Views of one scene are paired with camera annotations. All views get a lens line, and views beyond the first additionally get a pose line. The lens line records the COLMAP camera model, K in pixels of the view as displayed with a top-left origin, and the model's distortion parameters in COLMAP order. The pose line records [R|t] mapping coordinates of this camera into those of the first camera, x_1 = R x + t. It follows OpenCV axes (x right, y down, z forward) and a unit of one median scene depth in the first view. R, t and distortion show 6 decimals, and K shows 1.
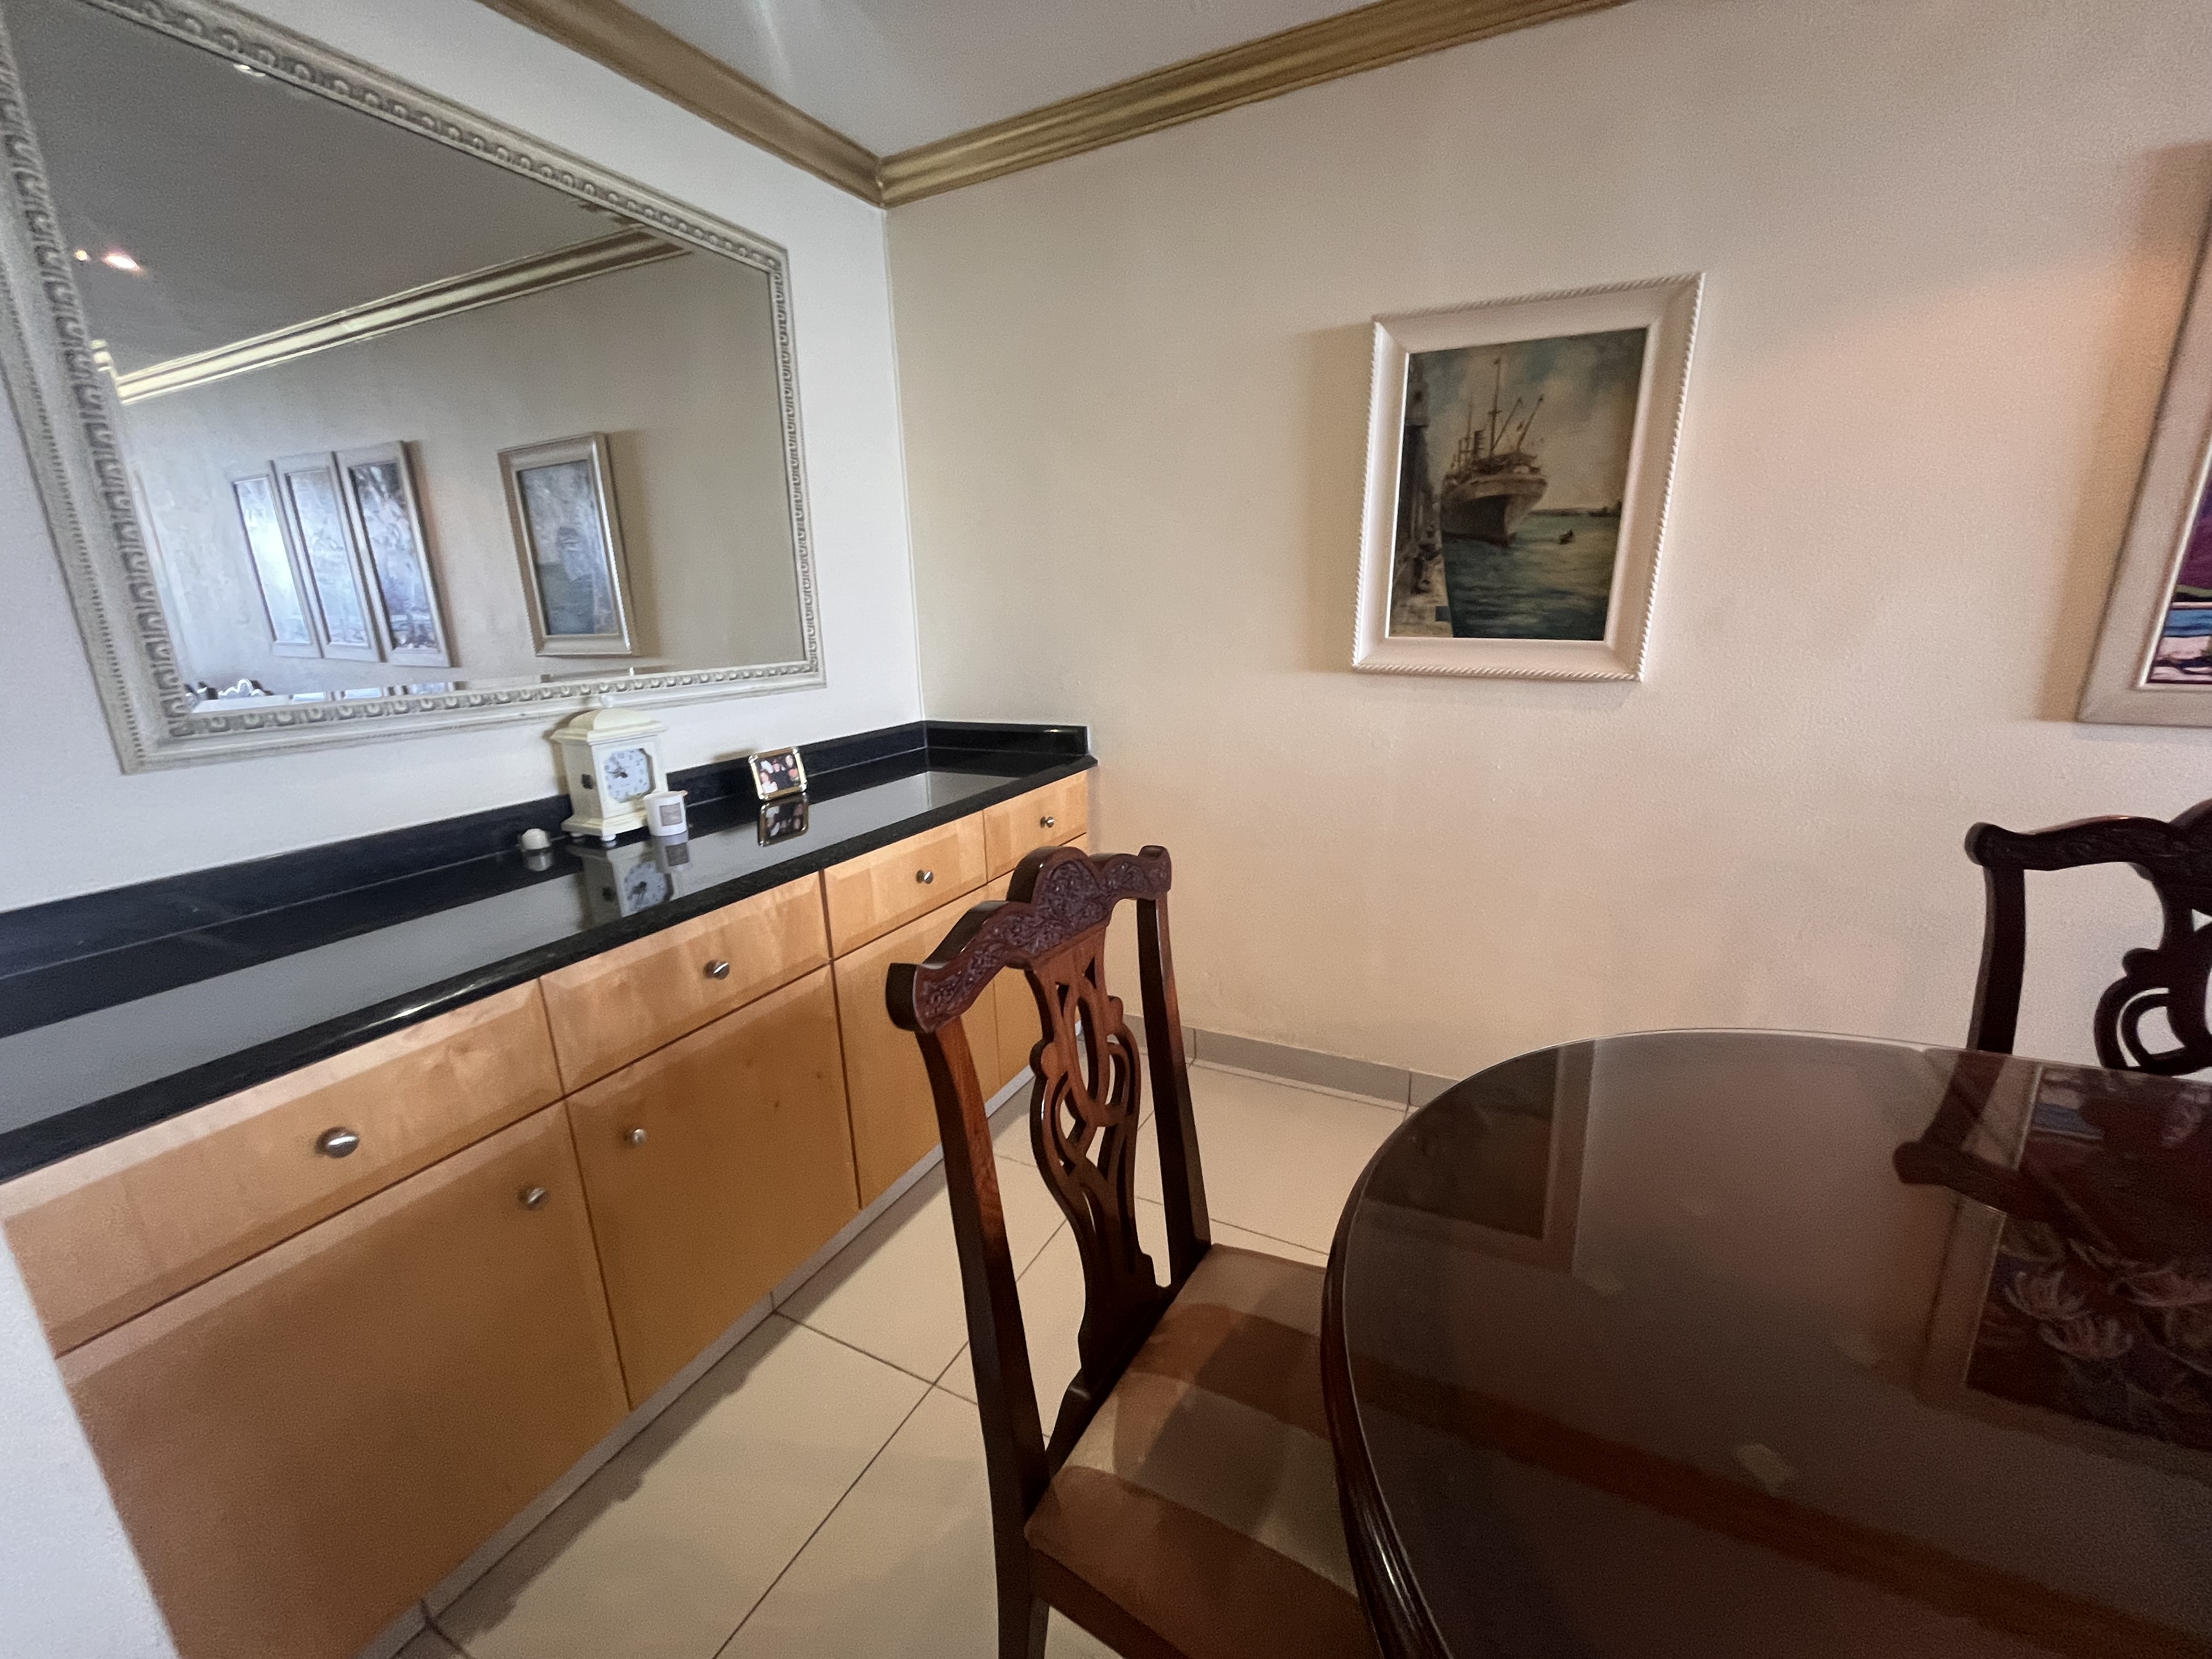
lens RADIAL K [[887.6, 0, 1111.1], [0, 887.6, 837.7], [0, 0, 1]] dist [-0.000873, -0.001456]
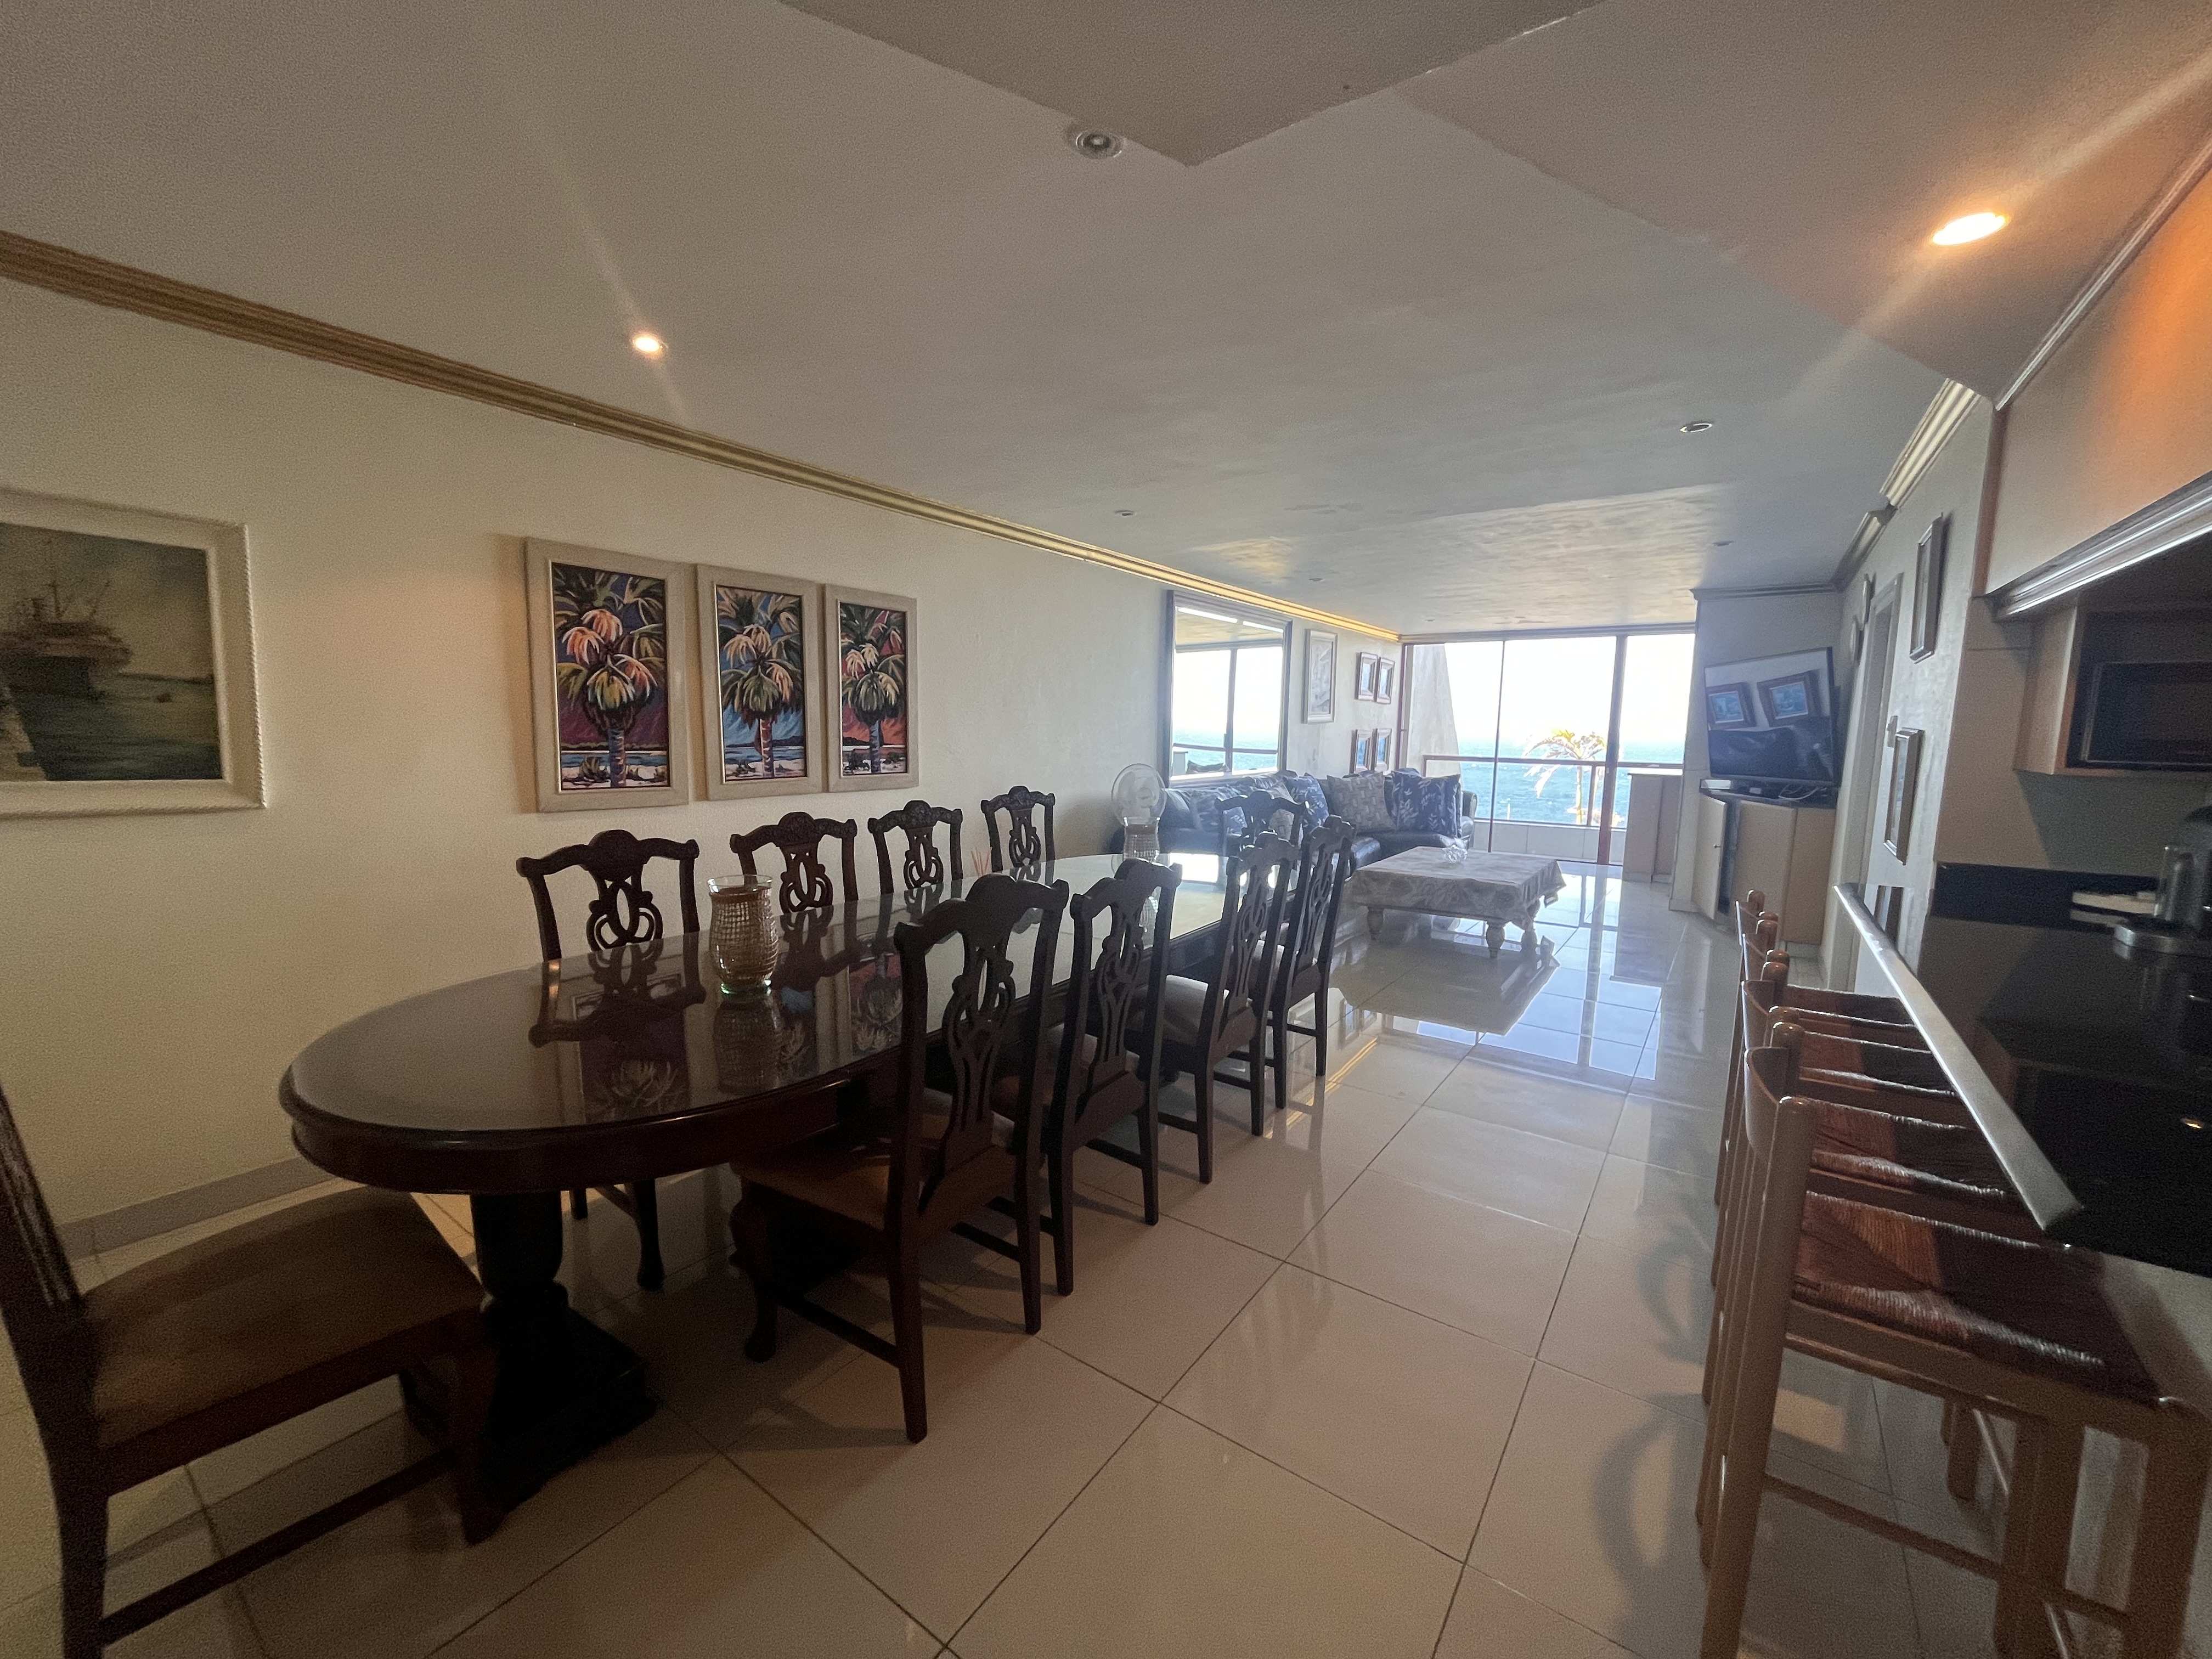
lens RADIAL K [[887.6, 0, 1110.9], [0, 887.6, 835.5], [0, 0, 1]] dist [-0.000873, -0.001456]
pose [[0.151975, -0.094643, 0.983843, -0.507191], [0.237862, 0.969652, 0.056535, 0.086340], [-0.959336, 0.225427, 0.169875, -0.414210]]
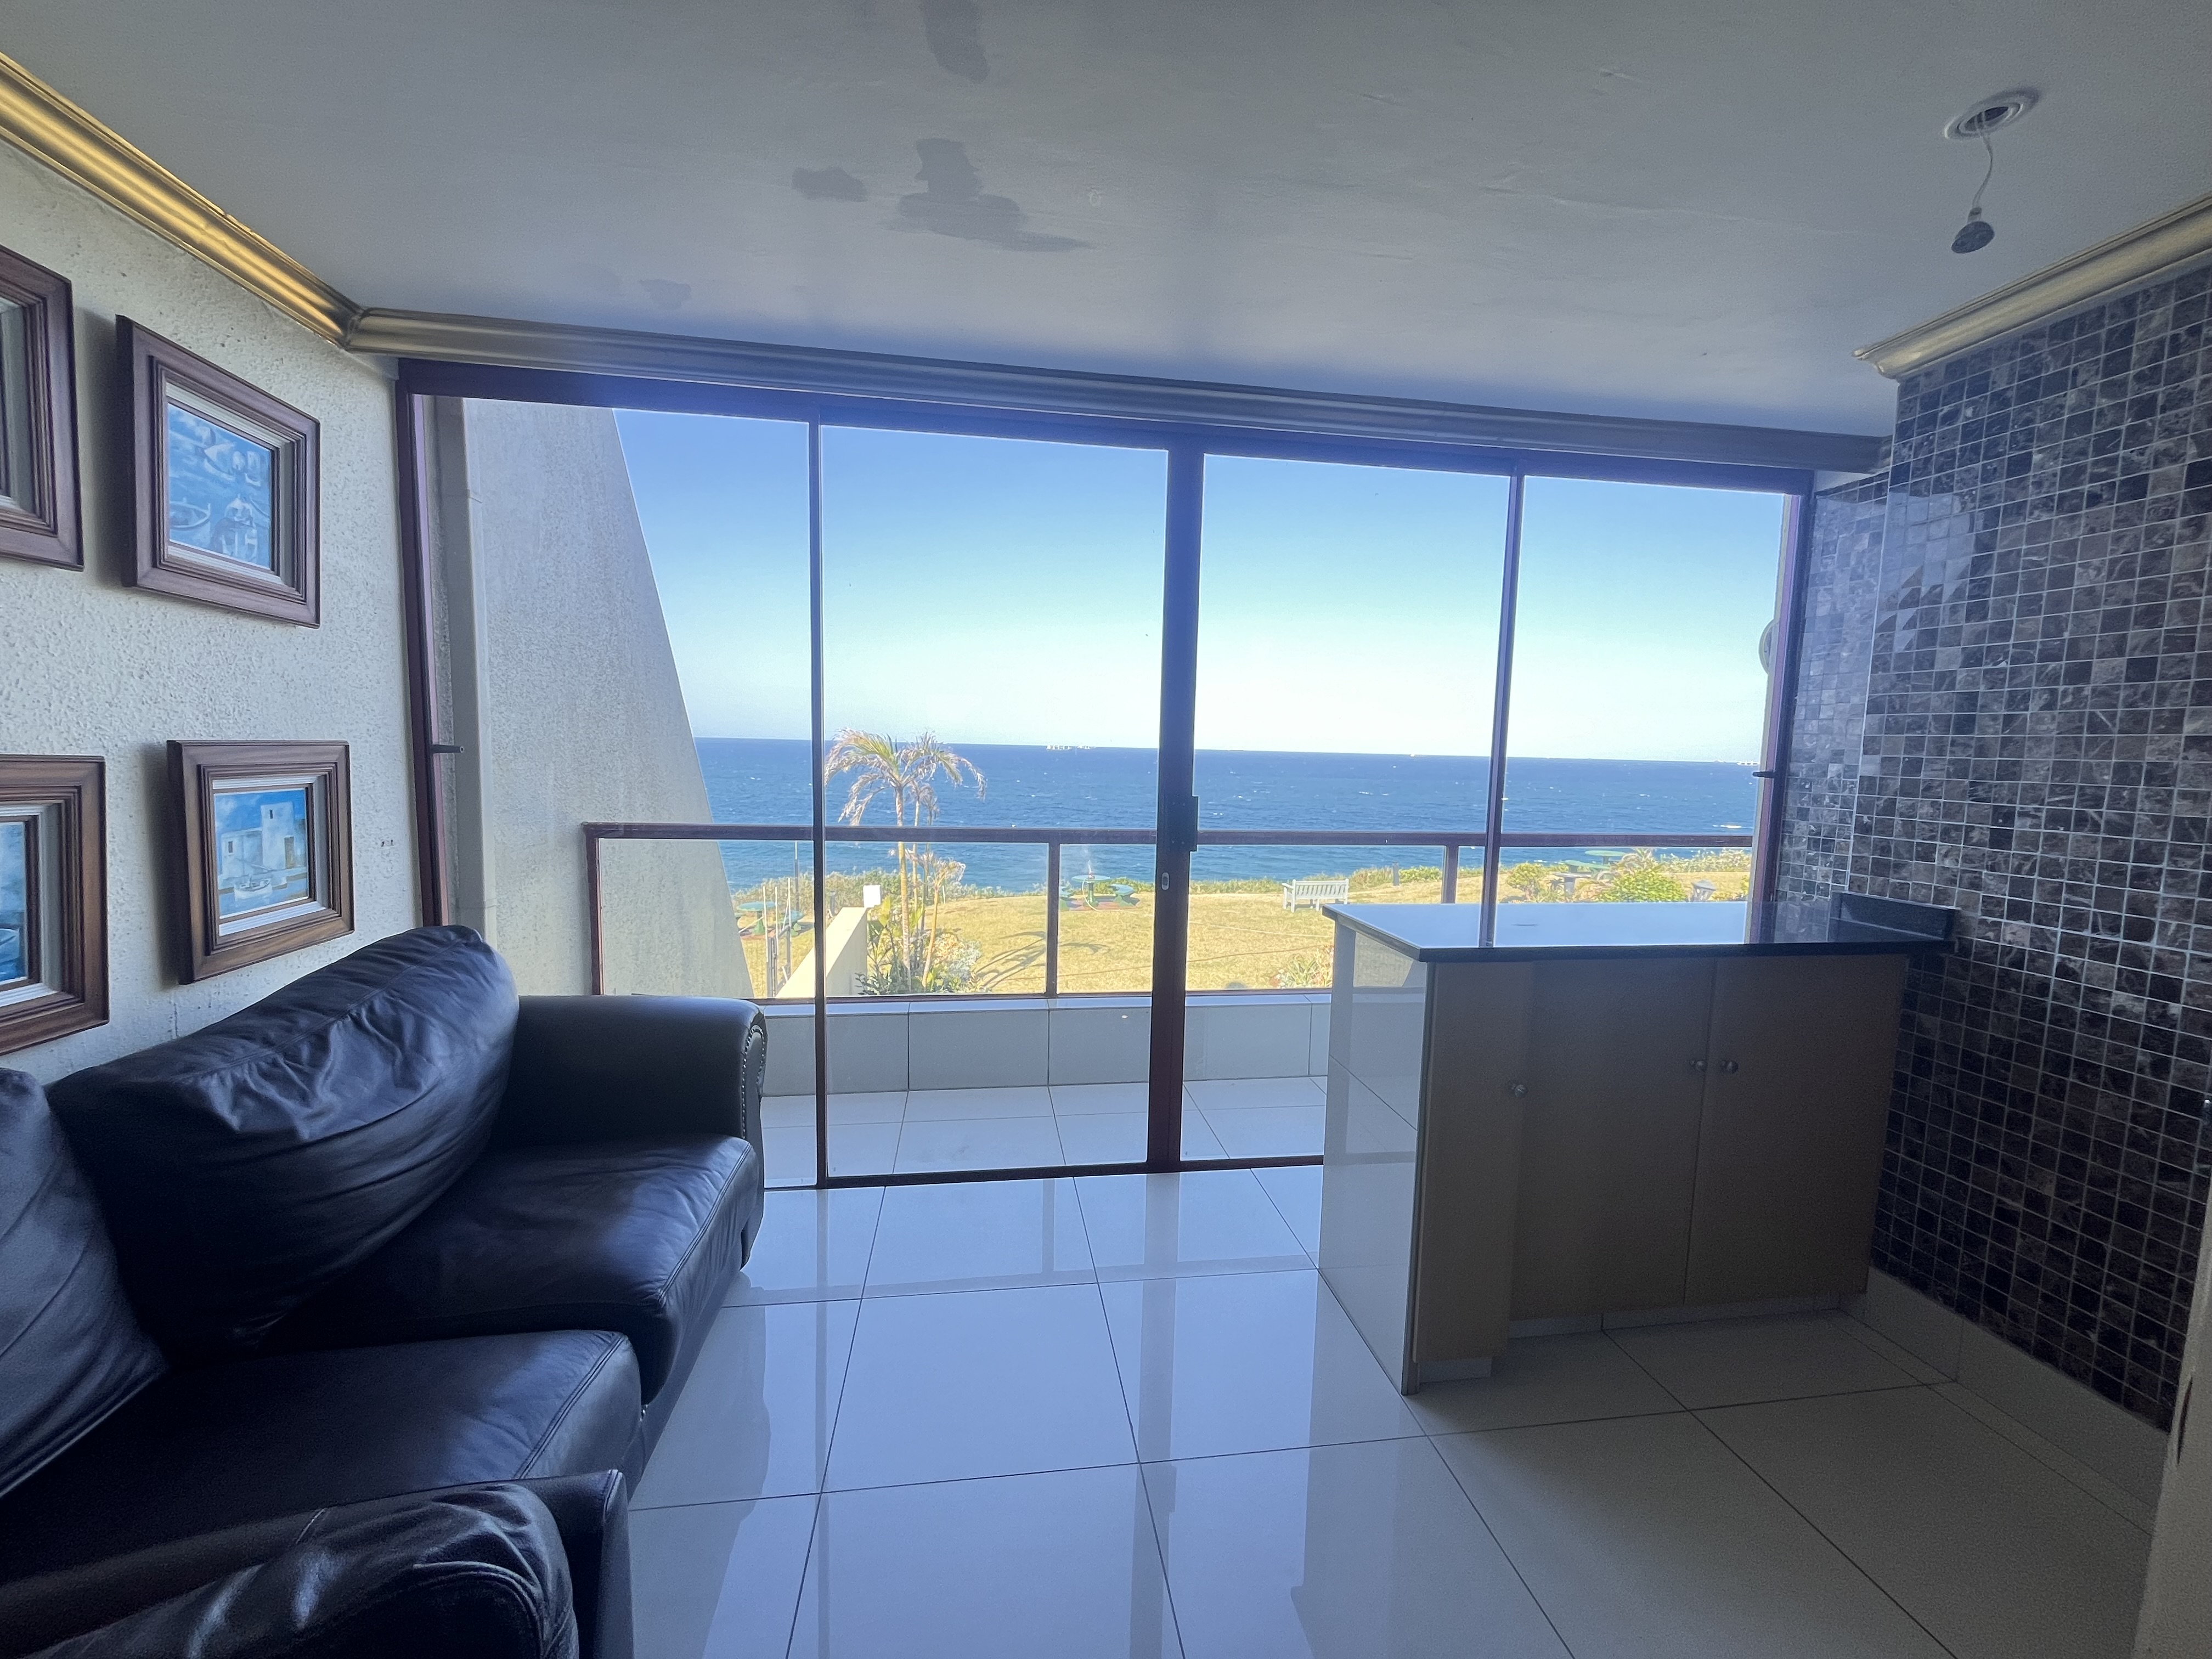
lens RADIAL K [[887.6, 0, 1106.5], [0, 887.6, 835.4], [0, 0, 1]] dist [-0.000873, -0.001456]
pose [[-0.580666, -0.065955, 0.811466, 3.864633], [0.204569, 0.952916, 0.223836, 0.236256], [-0.788022, 0.295975, -0.539833, -1.470765]]
